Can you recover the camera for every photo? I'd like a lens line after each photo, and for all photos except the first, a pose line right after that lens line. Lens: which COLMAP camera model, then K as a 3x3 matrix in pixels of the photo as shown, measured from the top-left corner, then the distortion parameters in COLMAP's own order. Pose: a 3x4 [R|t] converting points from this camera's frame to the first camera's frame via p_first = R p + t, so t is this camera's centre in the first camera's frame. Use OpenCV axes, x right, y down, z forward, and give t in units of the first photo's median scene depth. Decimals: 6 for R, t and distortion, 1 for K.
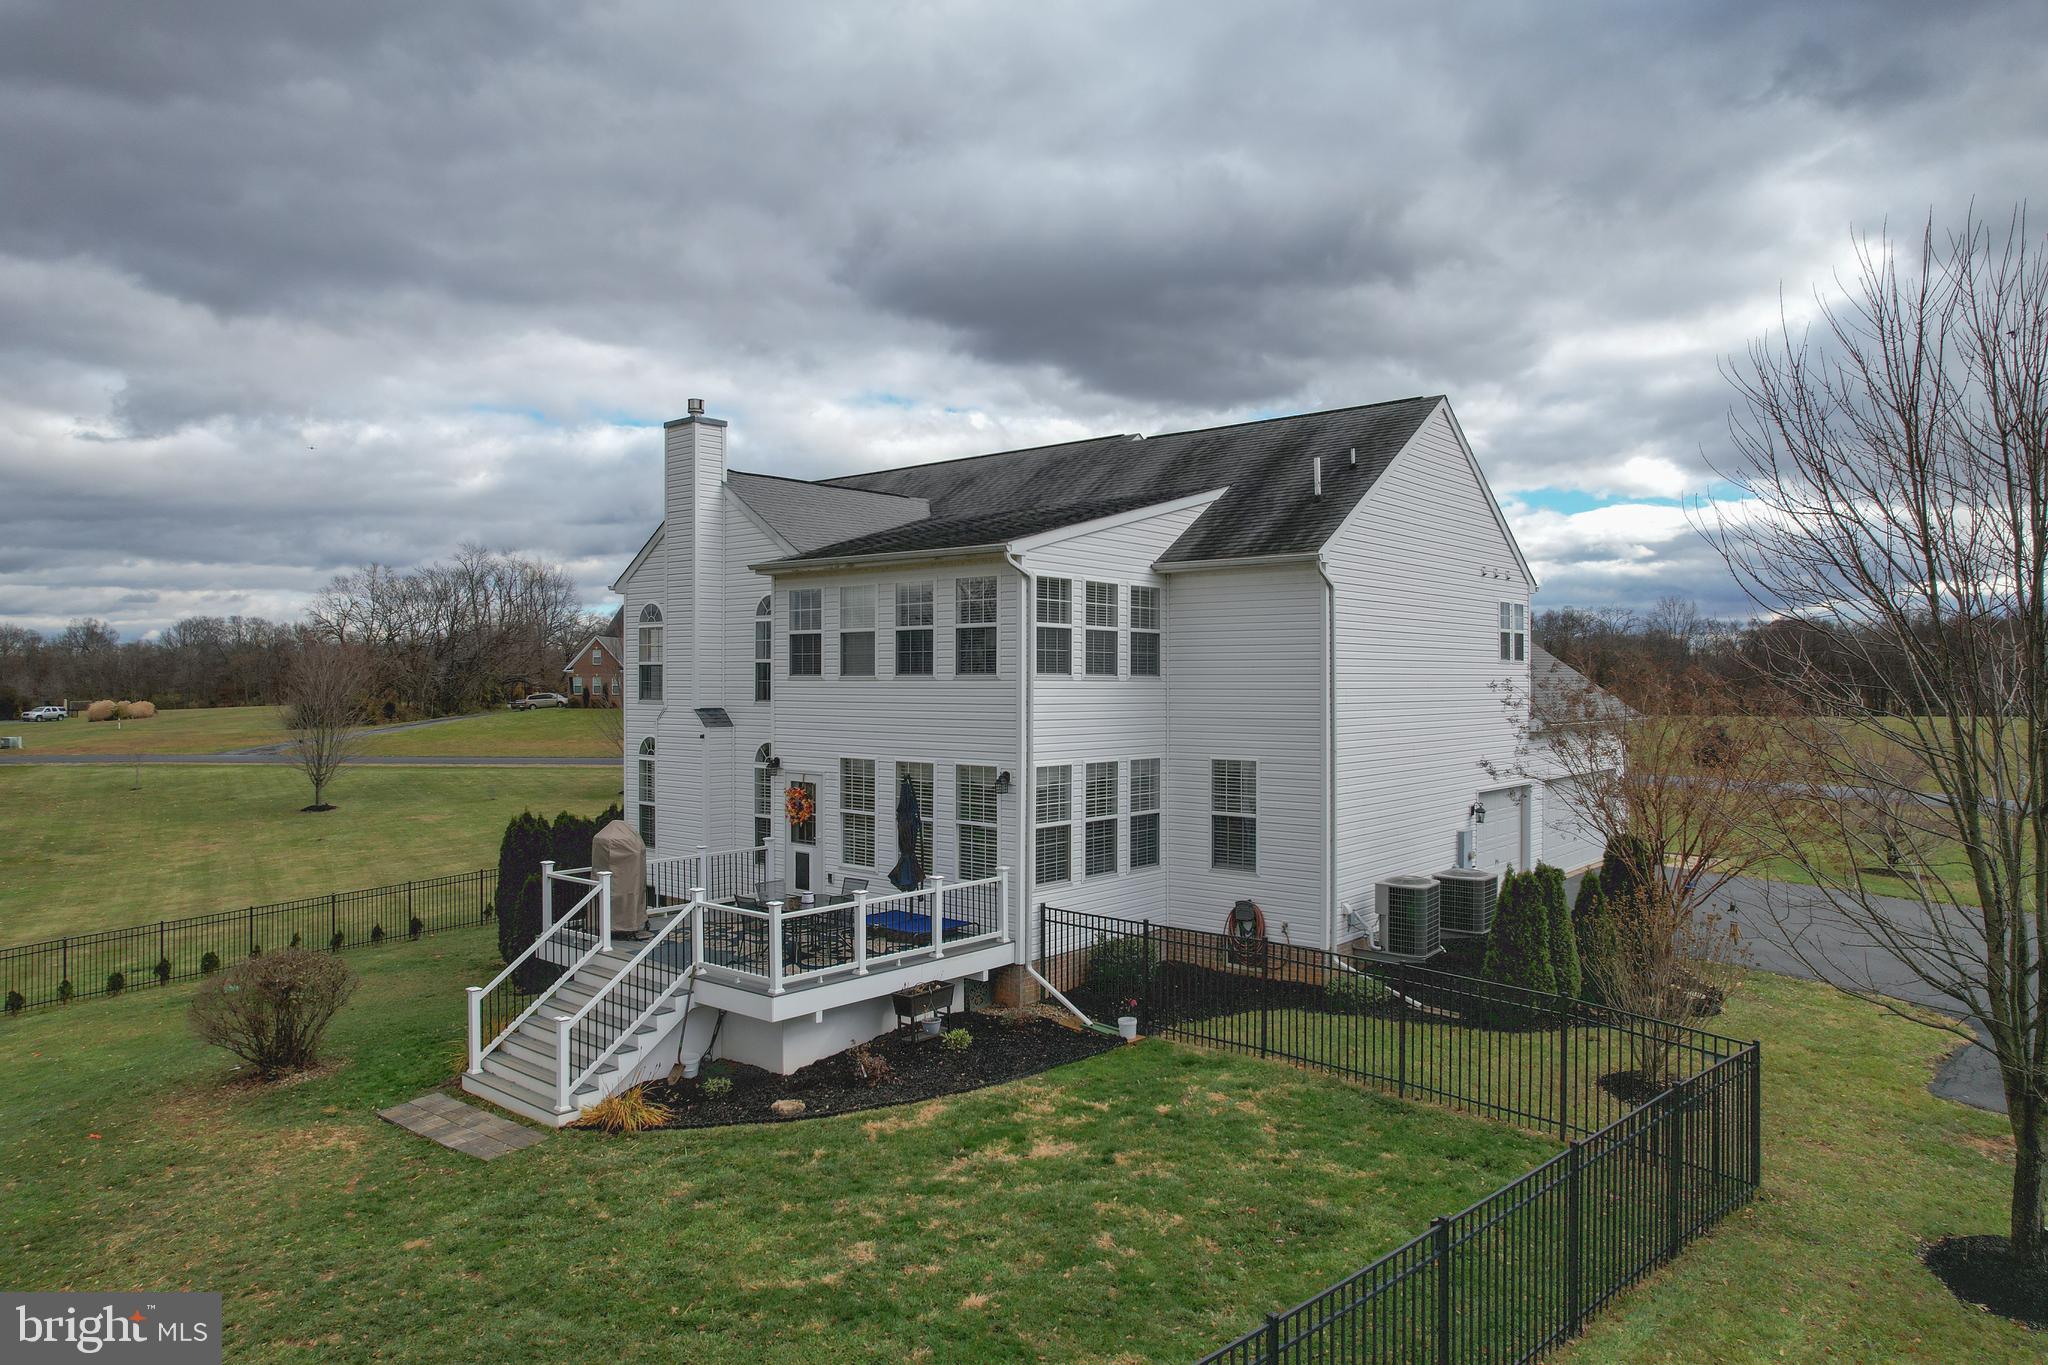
lens RADIAL K [[1307.6, 0, 1024.0], [0, 1307.6, 682.5], [0, 0, 1]] dist [-0.072678, 0.065151]
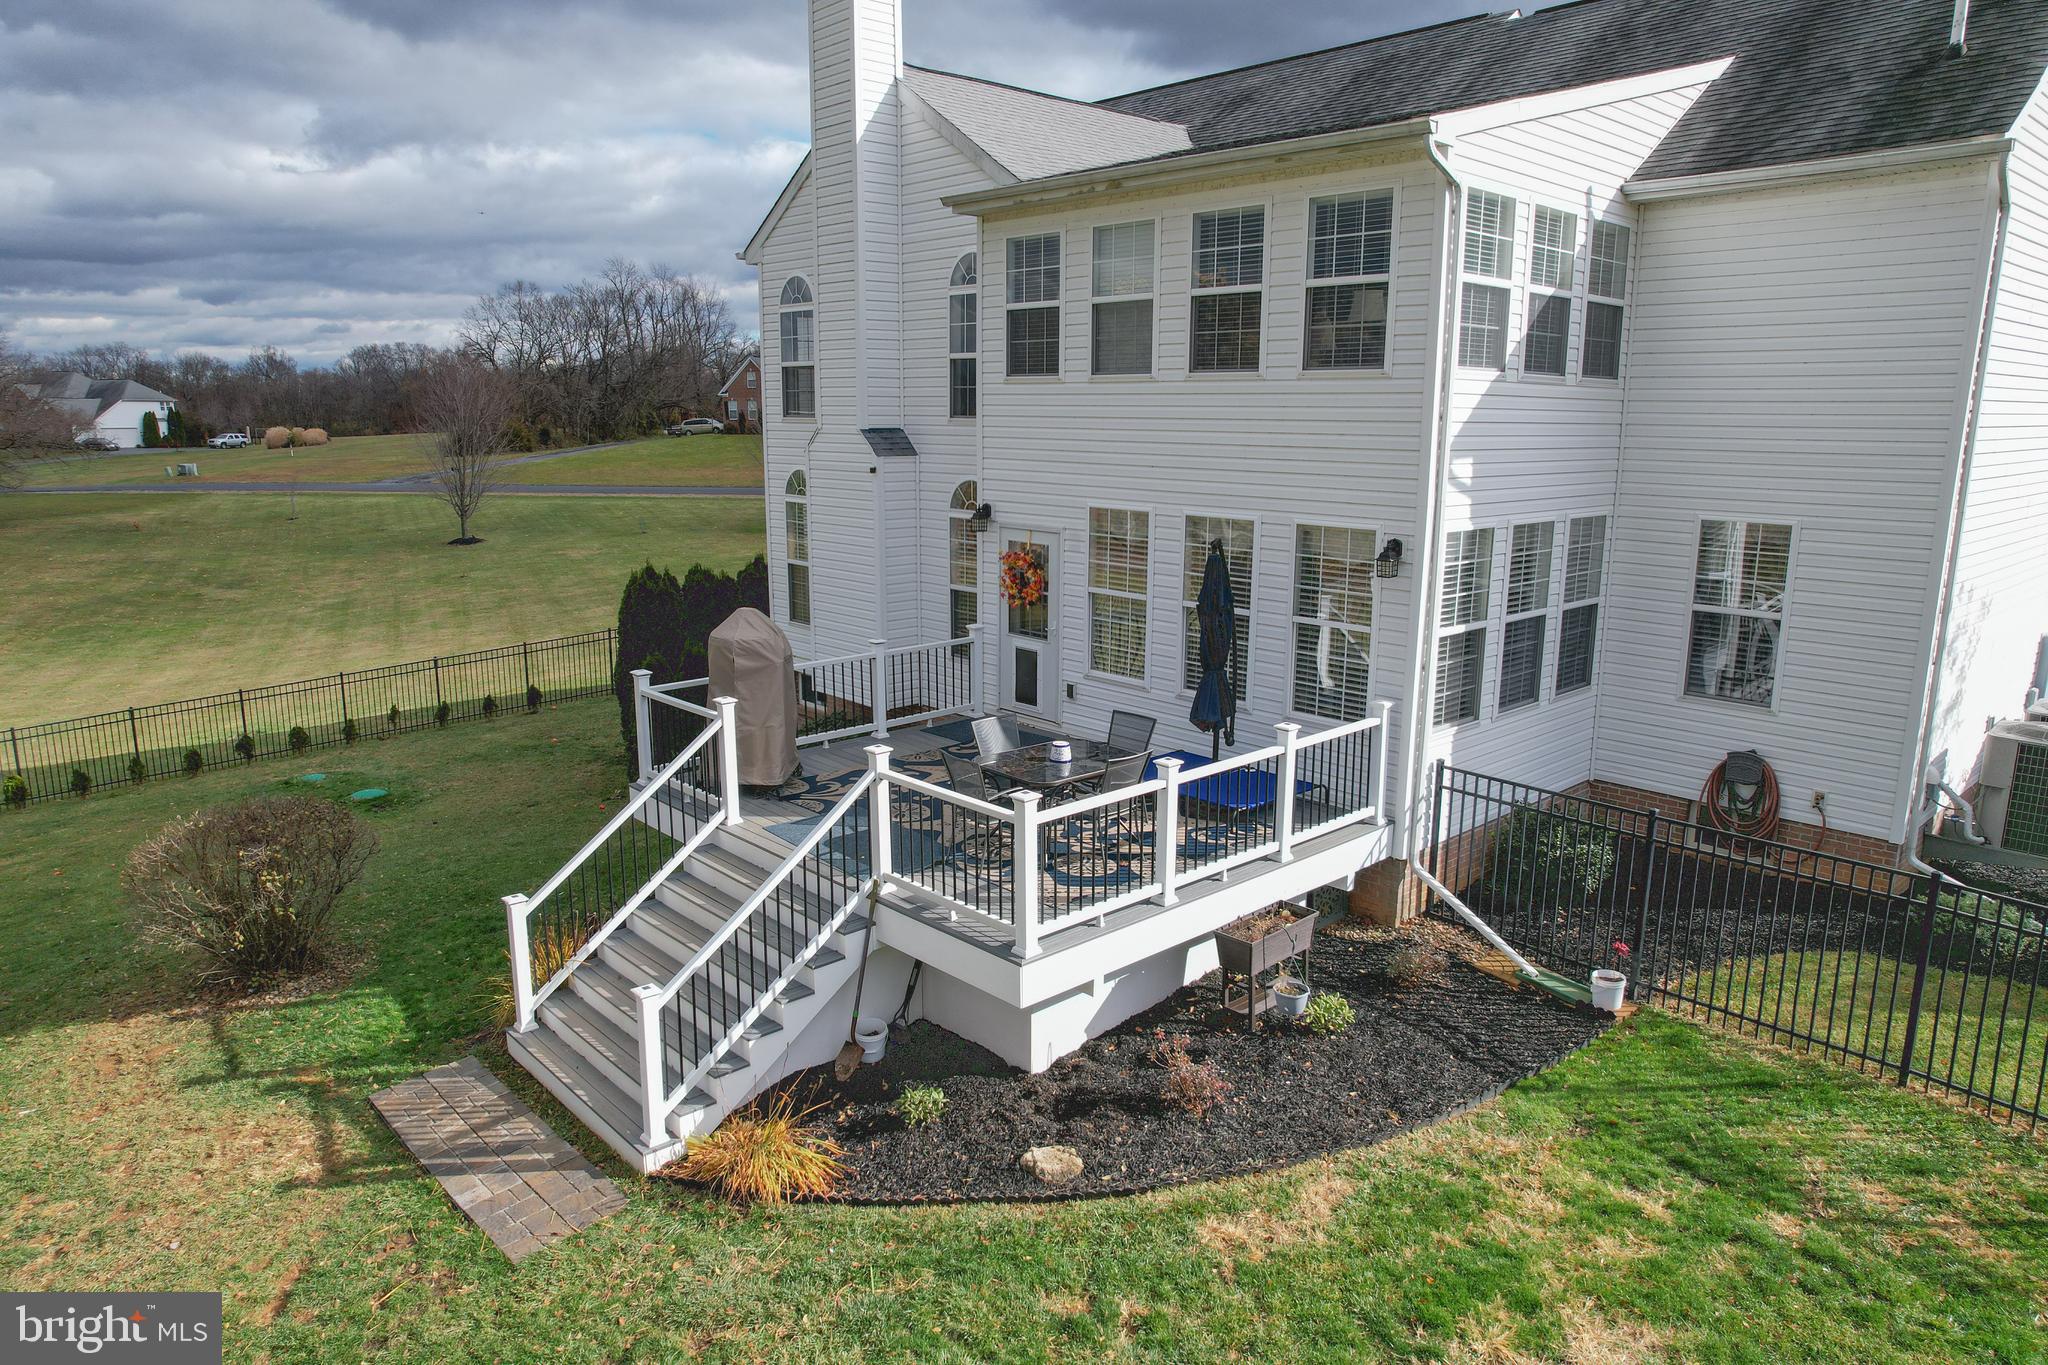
lens RADIAL K [[1307.6, 0, 1024.0], [0, 1307.6, 682.5], [0, 0, 1]] dist [-0.072678, 0.065151]
pose [[0.992888, 0.027411, -0.115857, -0.095008], [-0.003084, 0.978729, 0.205133, 0.010993], [0.119016, -0.203317, 0.971853, 0.355178]]
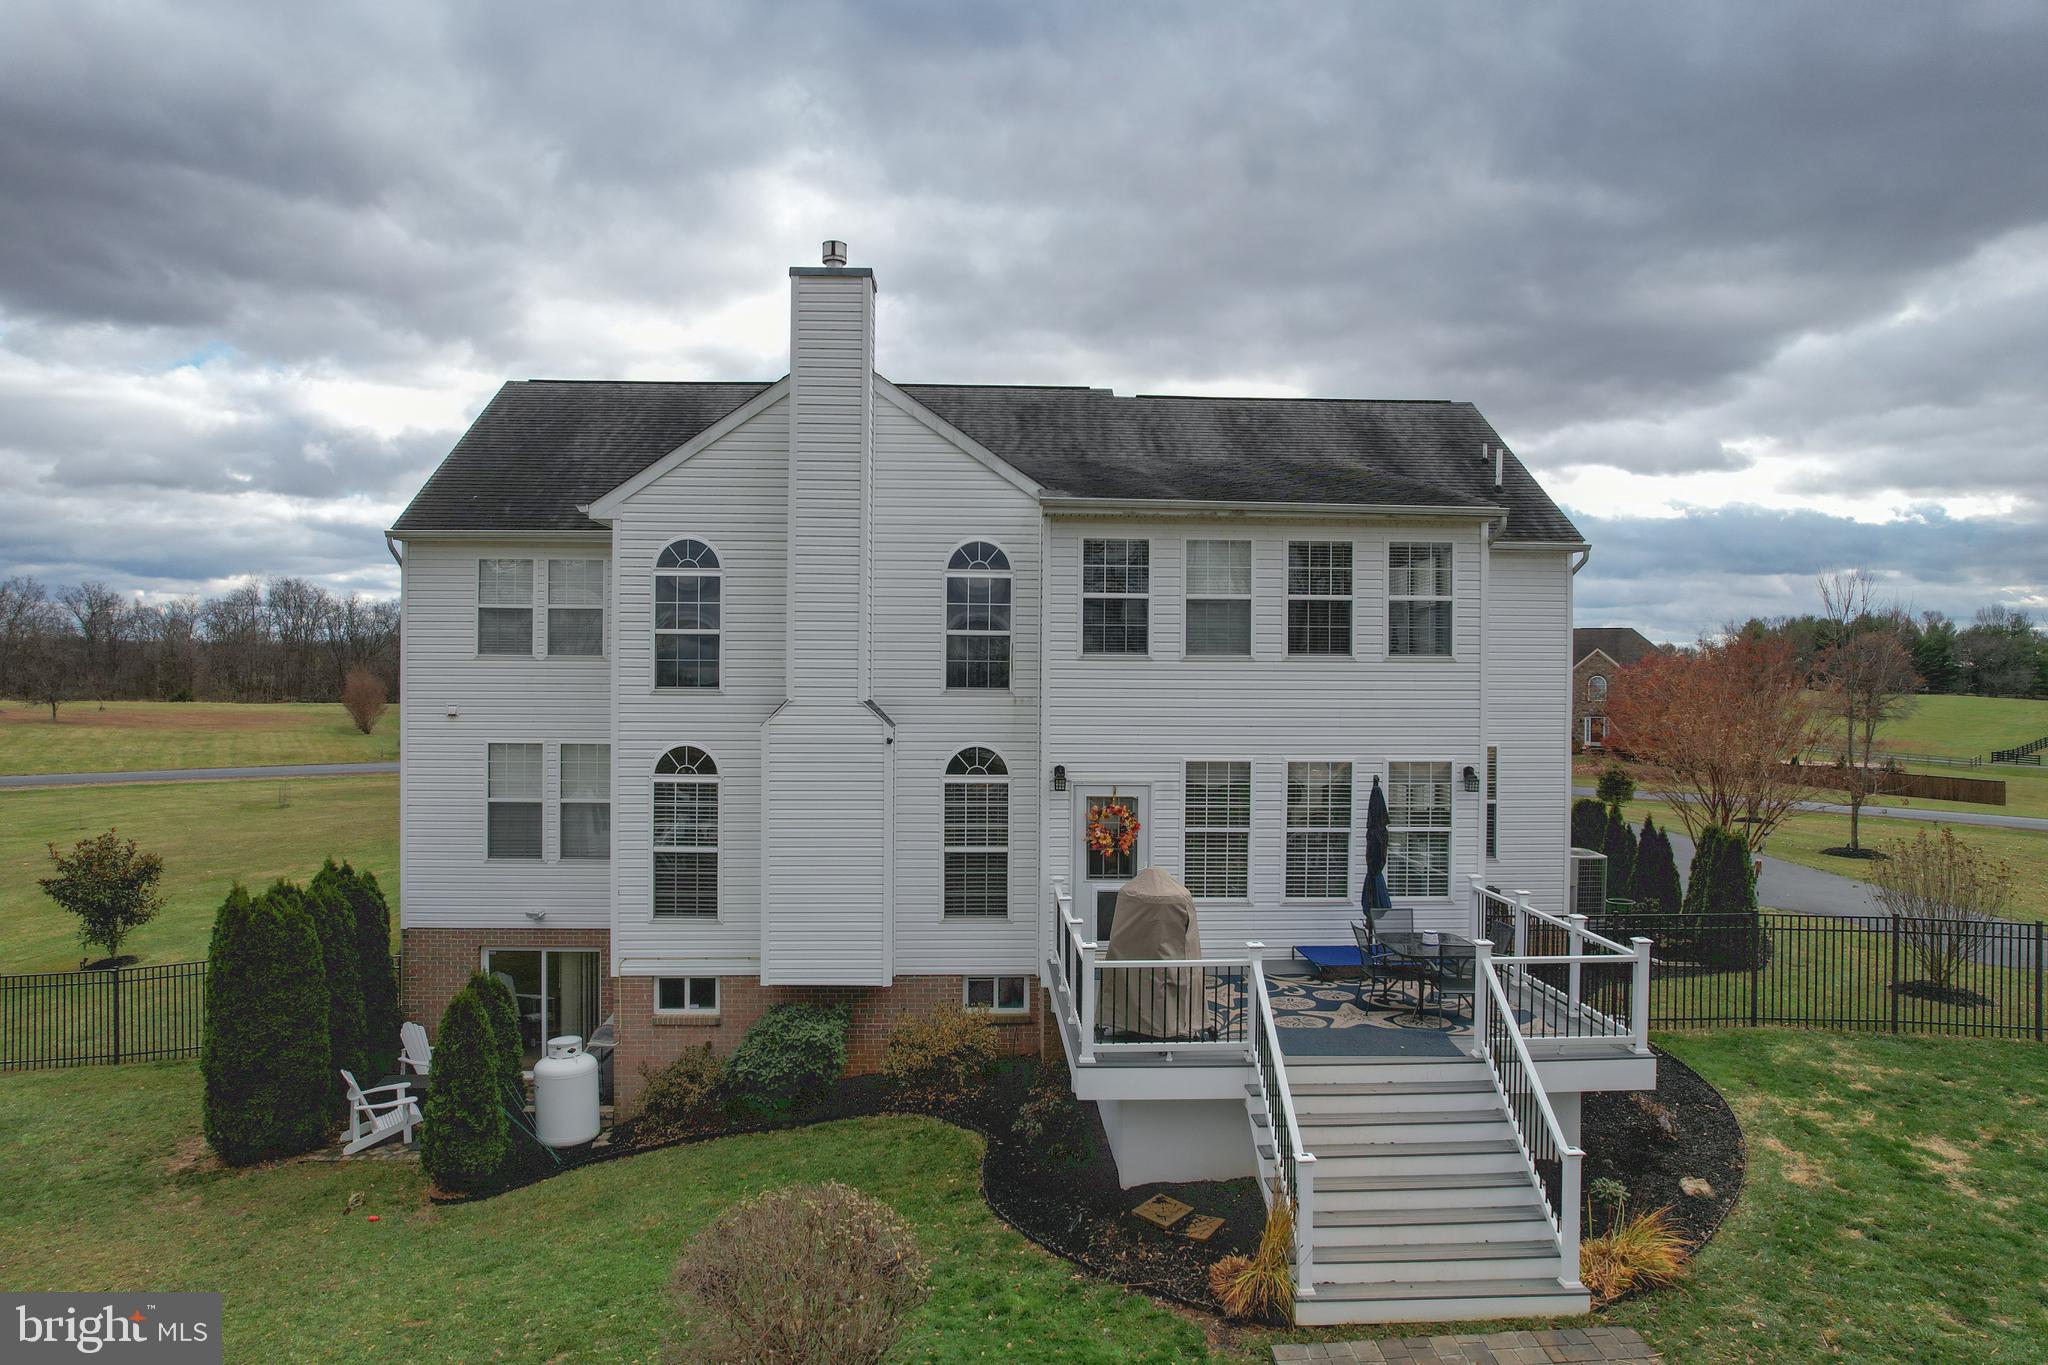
lens RADIAL K [[1307.6, 0, 1024.0], [0, 1307.6, 682.5], [0, 0, 1]] dist [-0.072678, 0.065151]
pose [[0.731368, -0.001036, 0.681983, -0.724316], [-0.004453, 0.999970, 0.006296, 0.006561], [-0.681969, -0.007642, 0.731341, 0.493883]]
